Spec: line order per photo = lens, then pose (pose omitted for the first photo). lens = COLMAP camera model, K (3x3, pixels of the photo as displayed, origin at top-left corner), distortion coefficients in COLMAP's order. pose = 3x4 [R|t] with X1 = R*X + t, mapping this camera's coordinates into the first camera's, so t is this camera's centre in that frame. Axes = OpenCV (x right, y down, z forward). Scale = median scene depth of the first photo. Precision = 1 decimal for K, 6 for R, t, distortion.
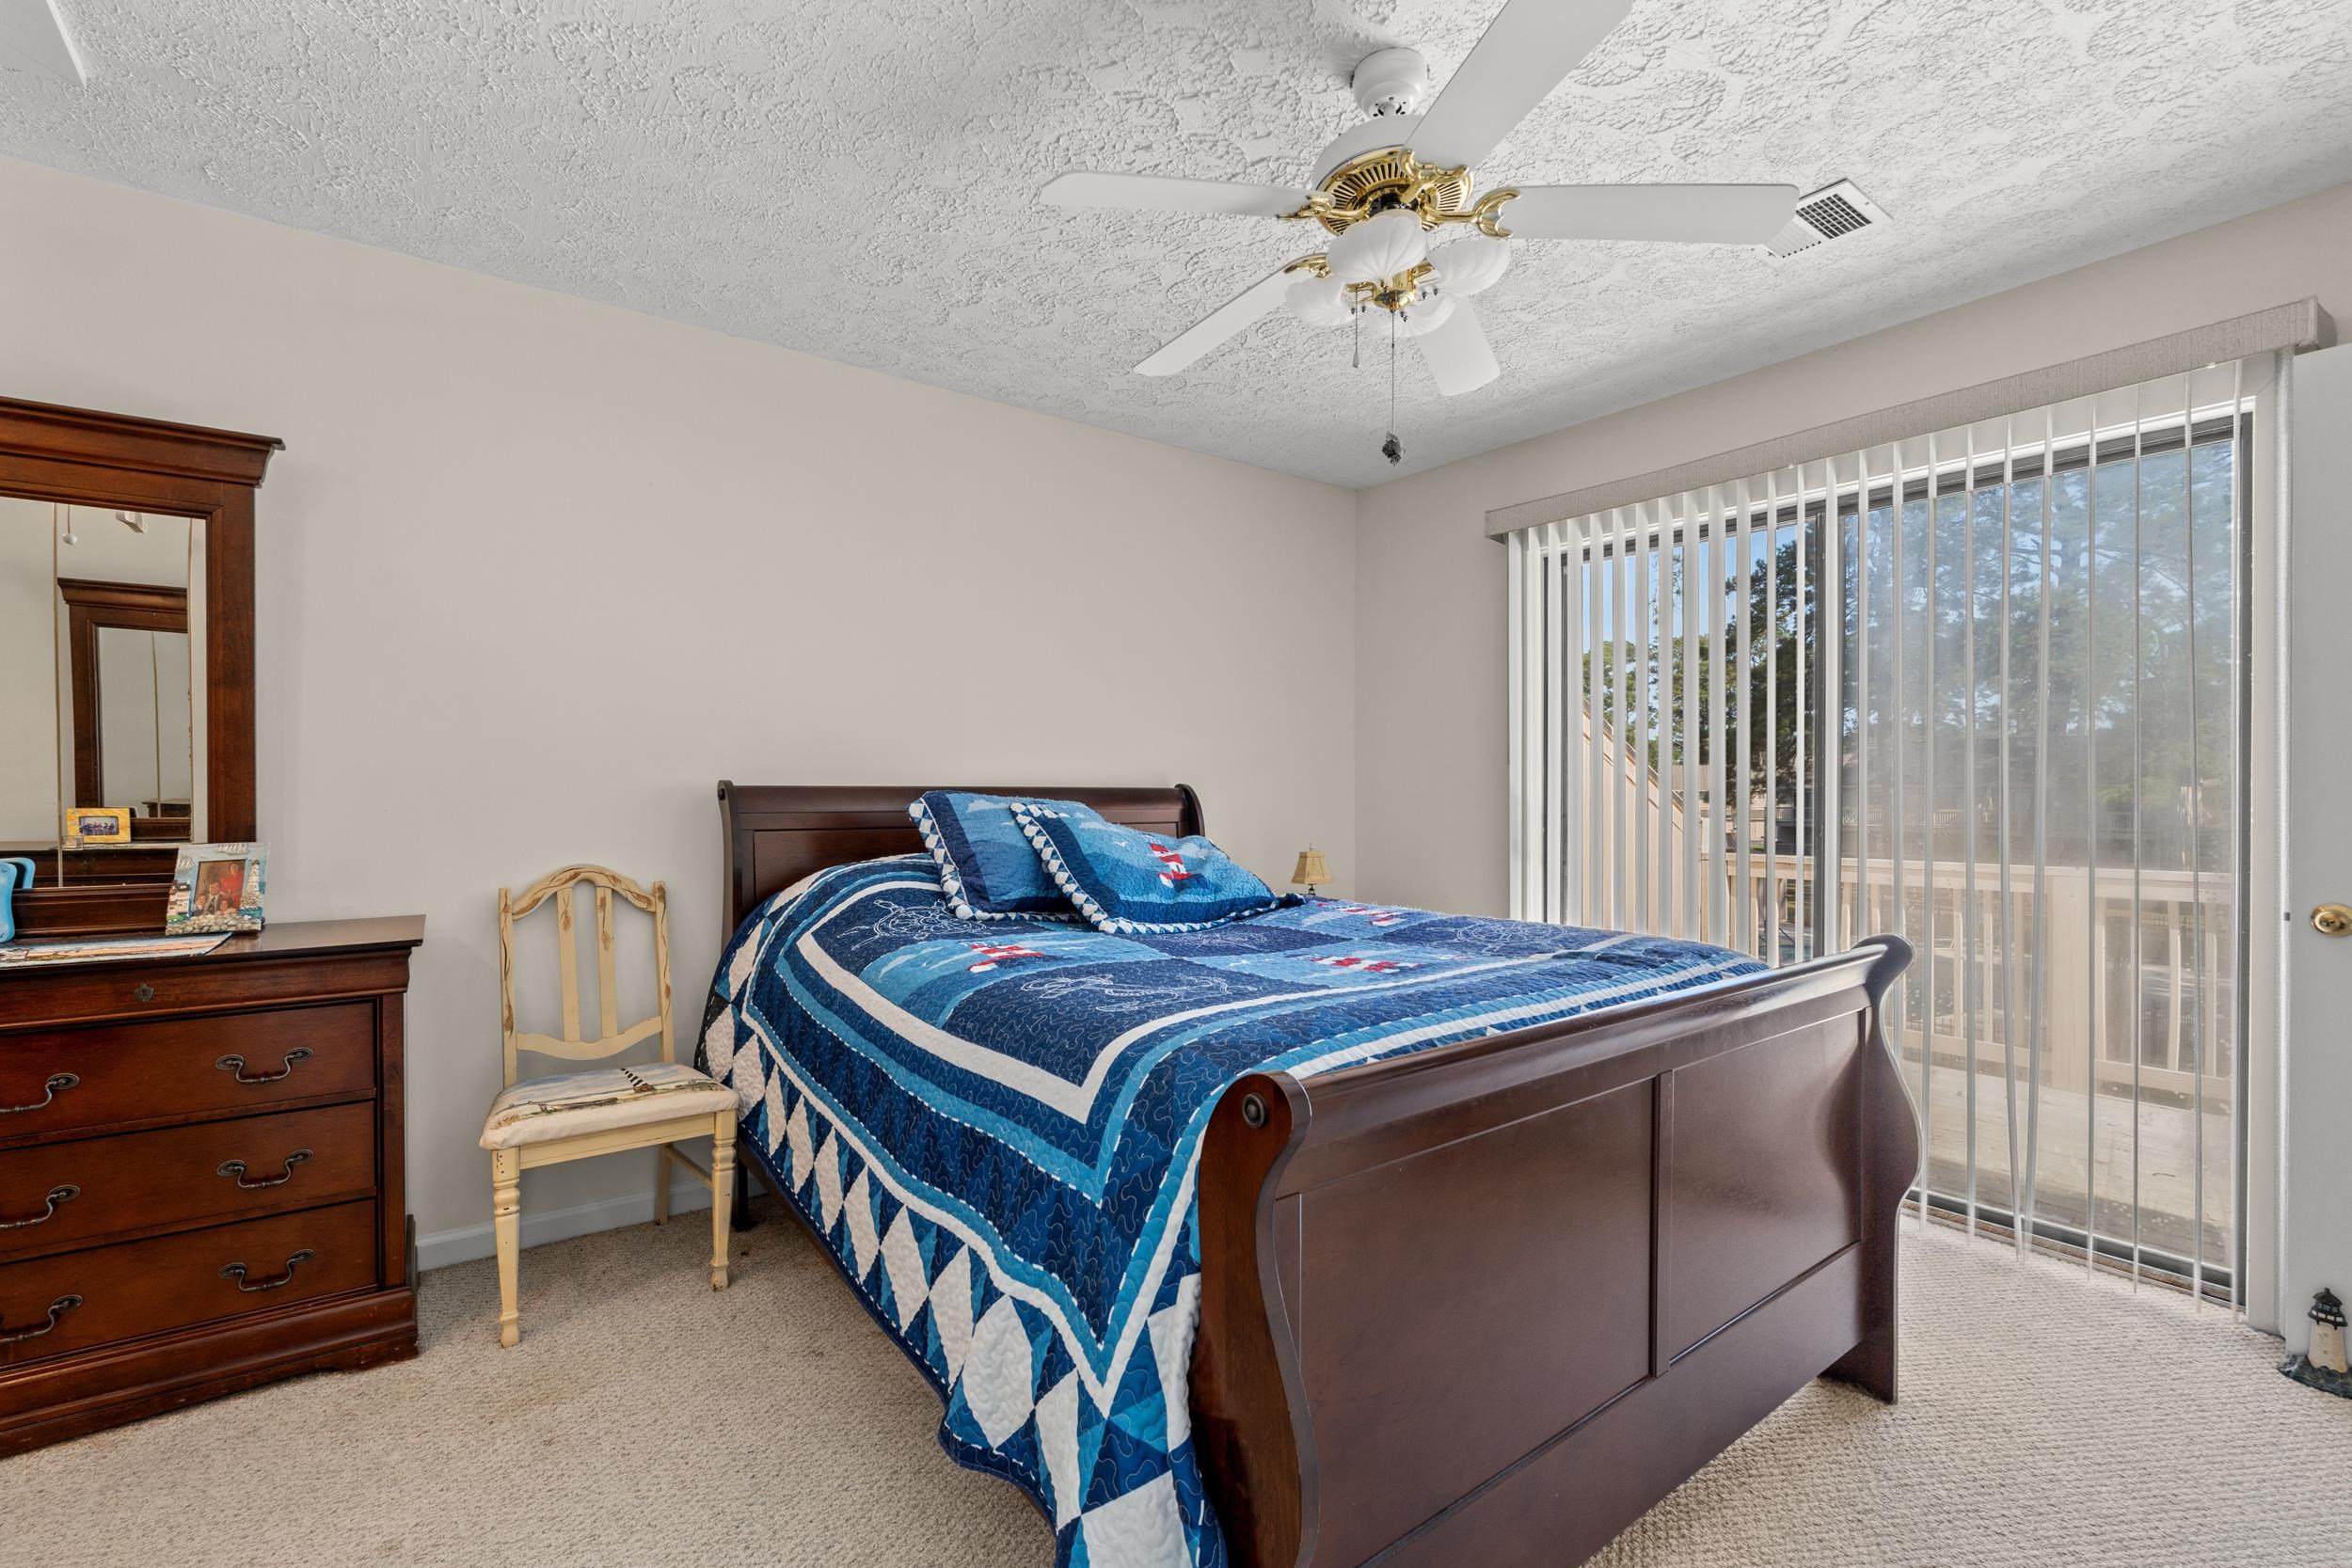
lens RADIAL K [[1021.8, 0, 1171.5], [0, 1021.8, 784.4], [0, 0, 1]] dist [-0.007005, -0.000043]
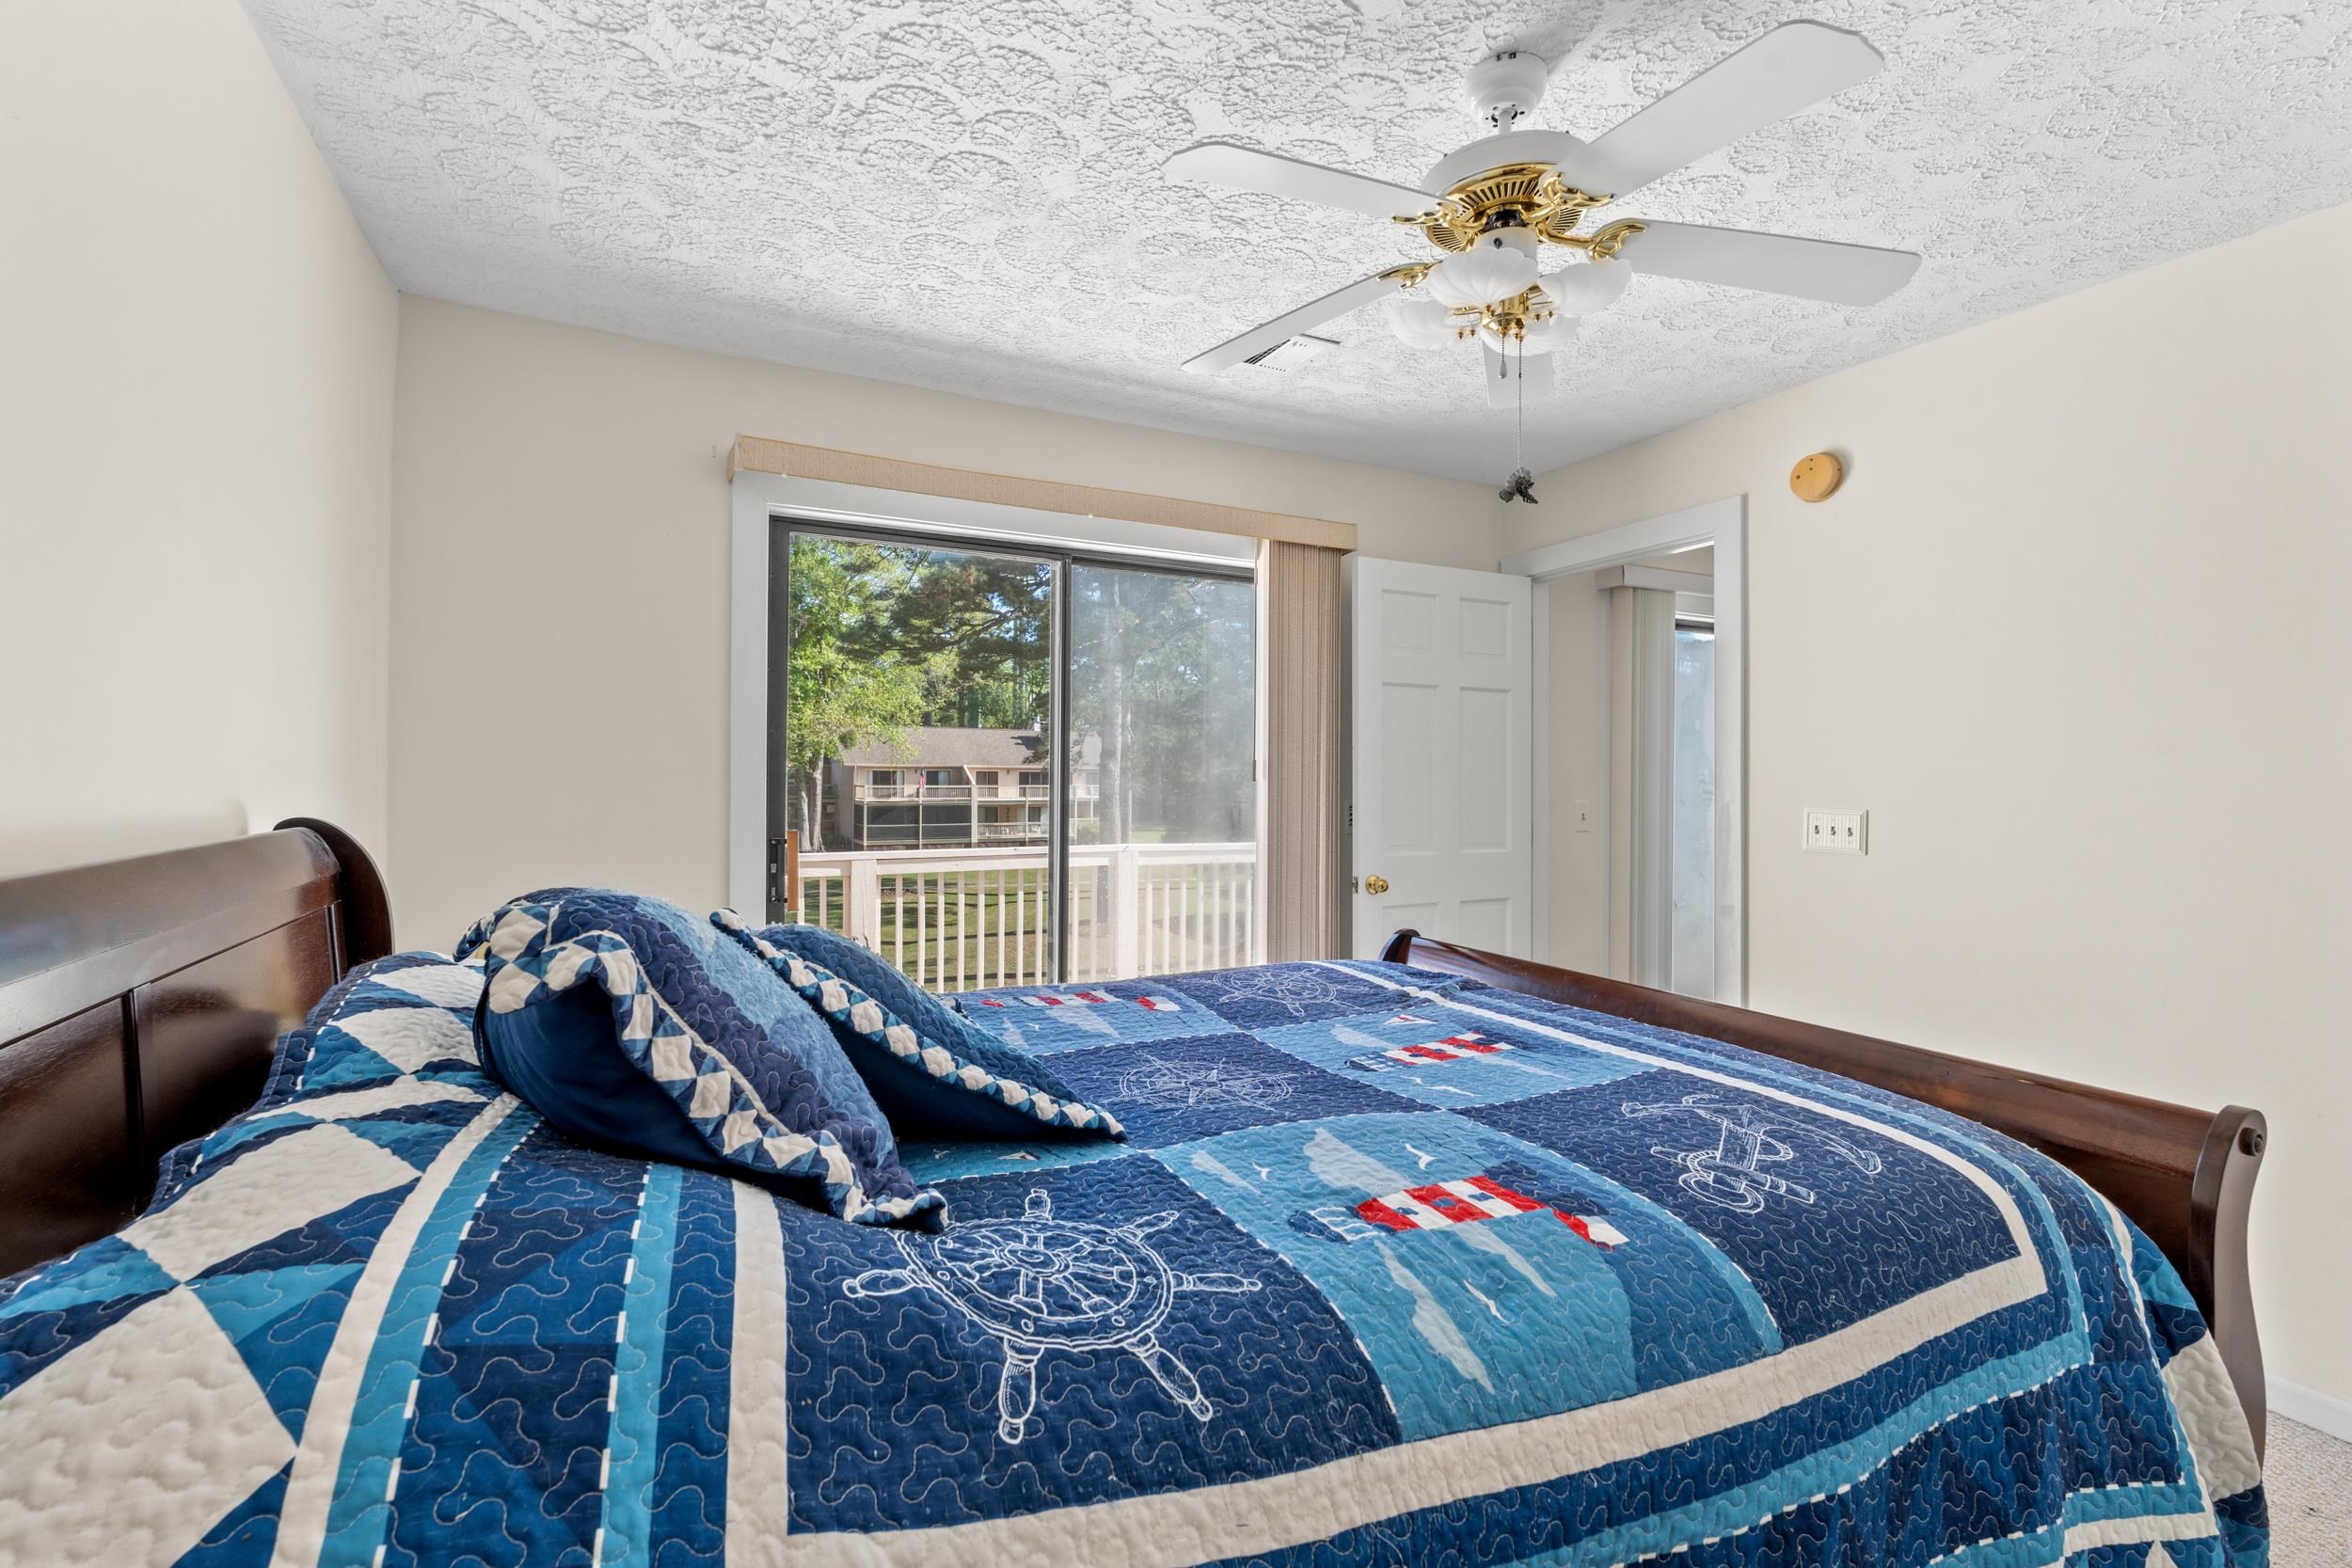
lens RADIAL K [[1042.3, 0, 1165.7], [0, 1042.3, 771.9], [0, 0, 1]] dist [0.001090, -0.000298]
pose [[0.184966, 0.007824, 0.982714, -0.789785], [-0.018786, 0.999814, -0.004424, -0.056833], [-0.982565, -0.017644, 0.185079, 1.157587]]
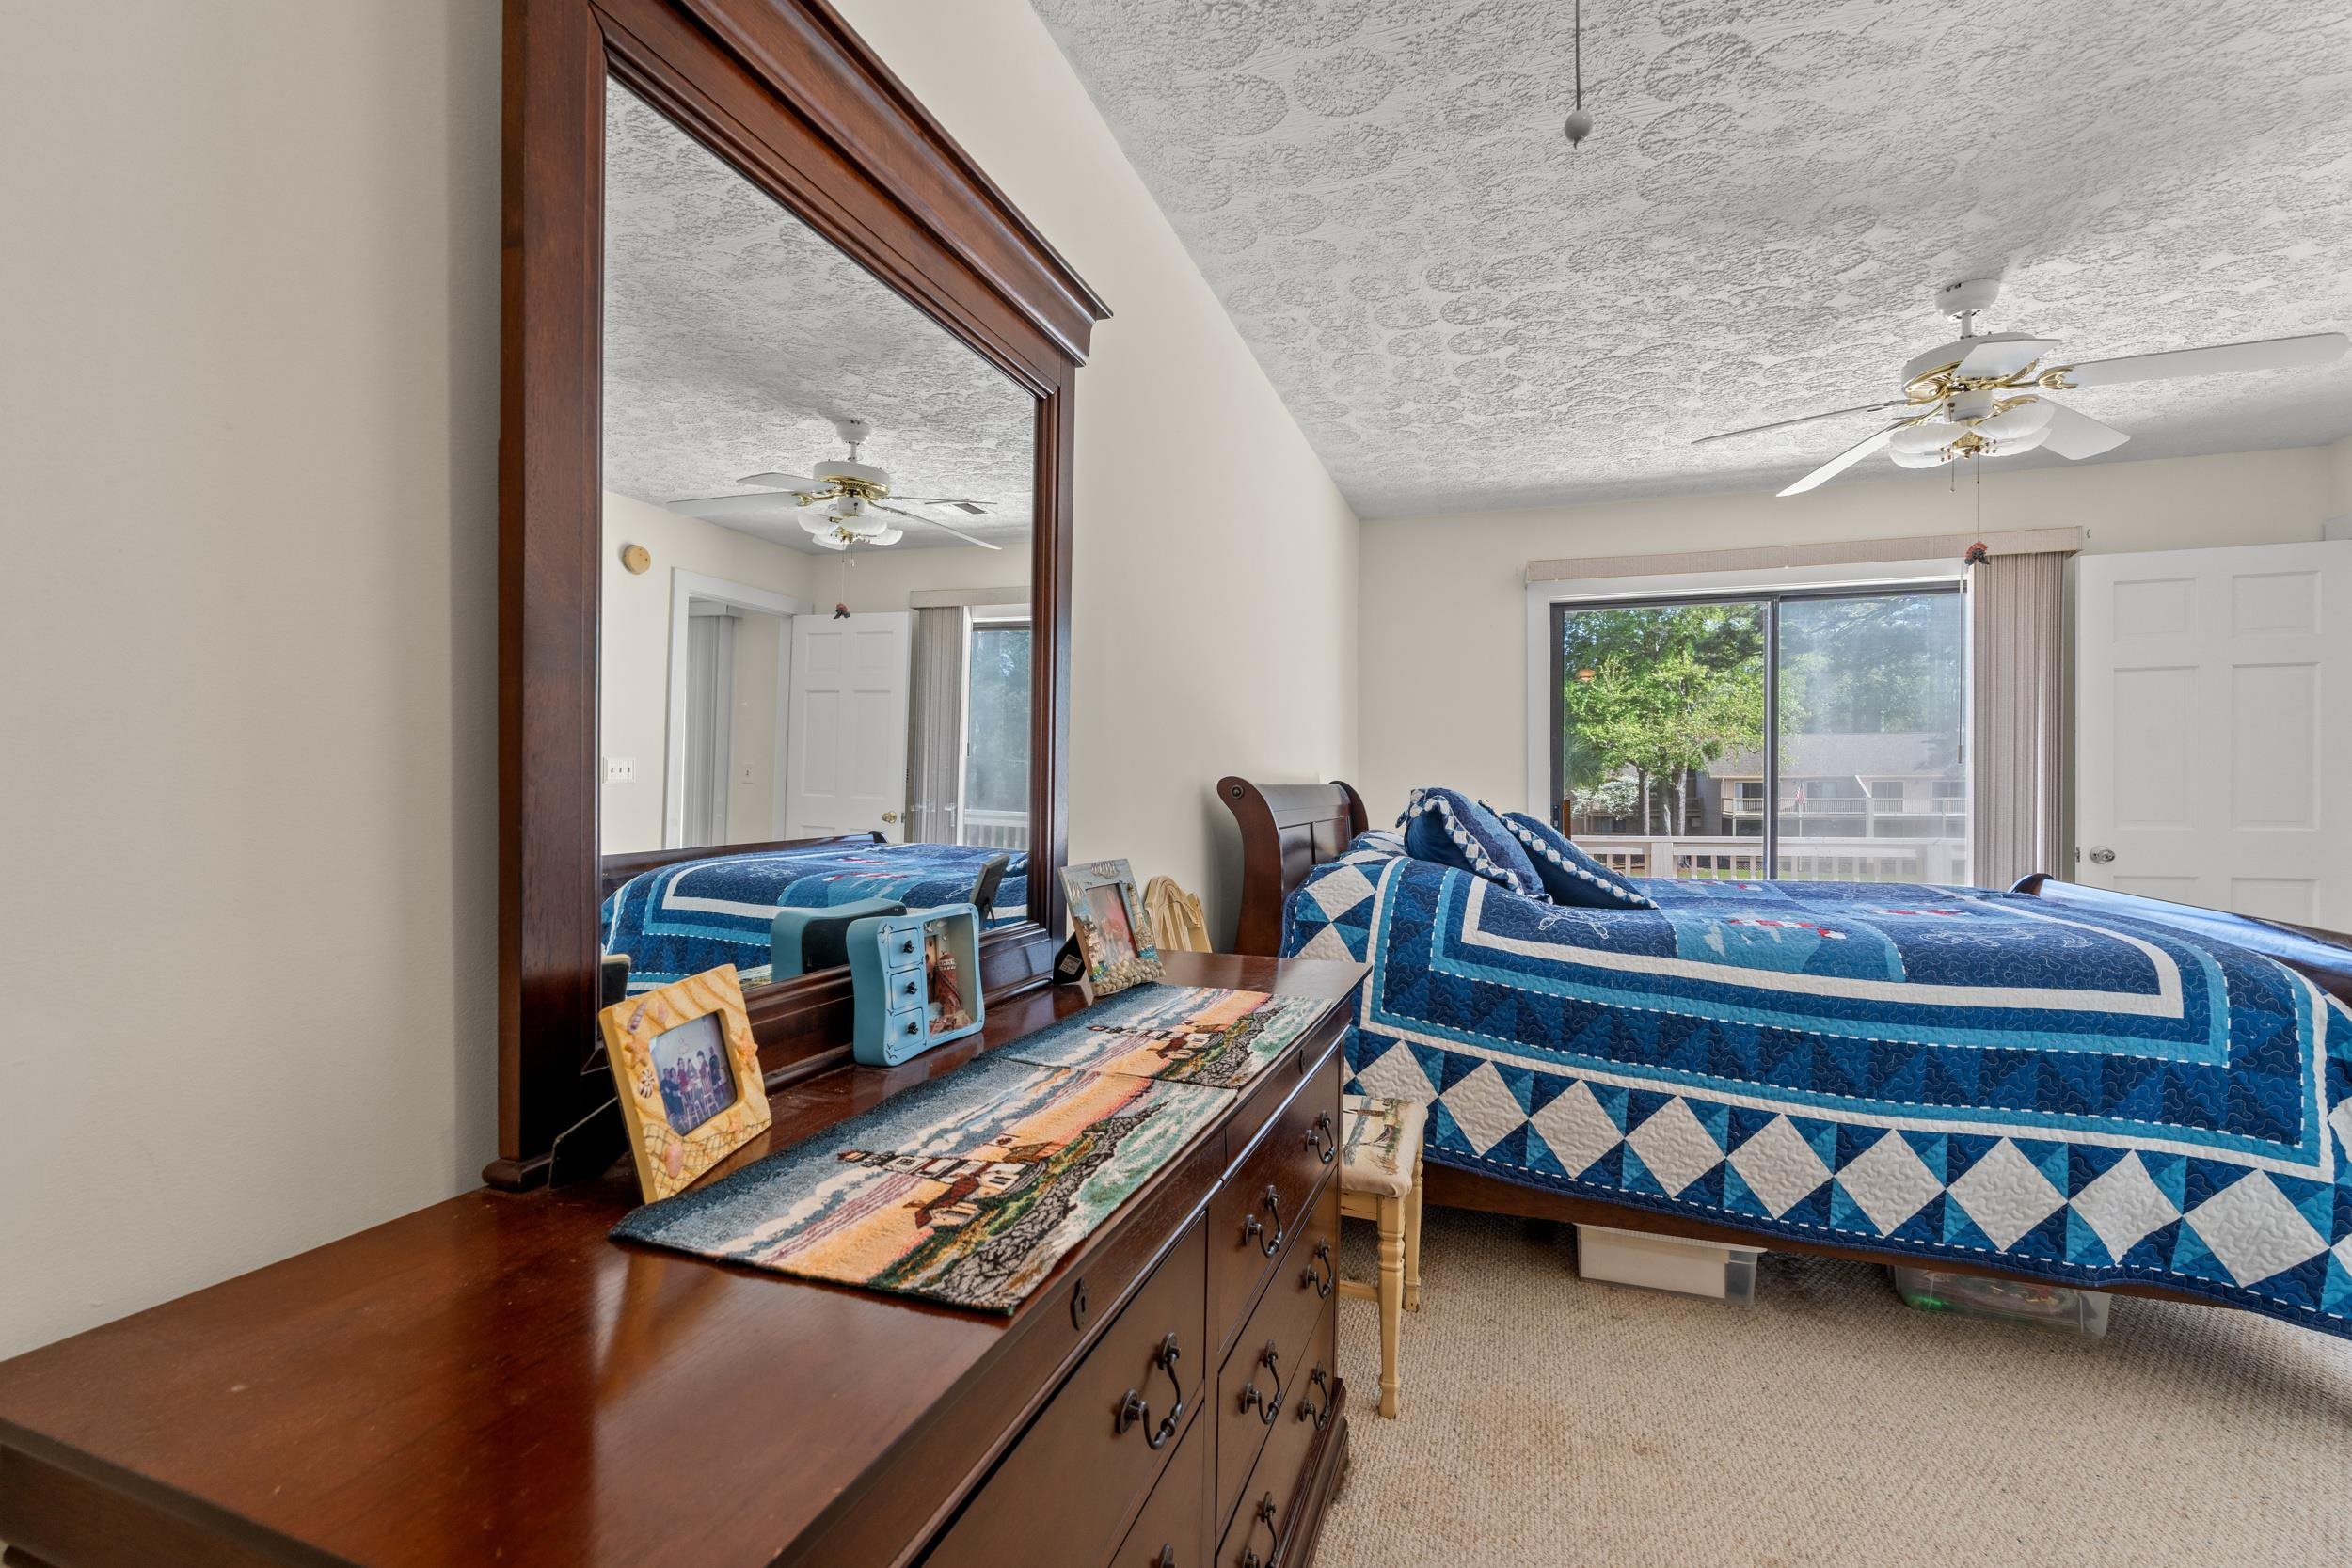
lens RADIAL K [[1021.8, 0, 1171.5], [0, 1021.8, 784.4], [0, 0, 1]] dist [-0.007005, -0.000043]
pose [[0.828353, 0.002998, 0.560198, -1.564089], [-0.005704, 0.999979, 0.003083, 0.000195], [-0.560177, -0.005749, 0.828353, 0.449493]]
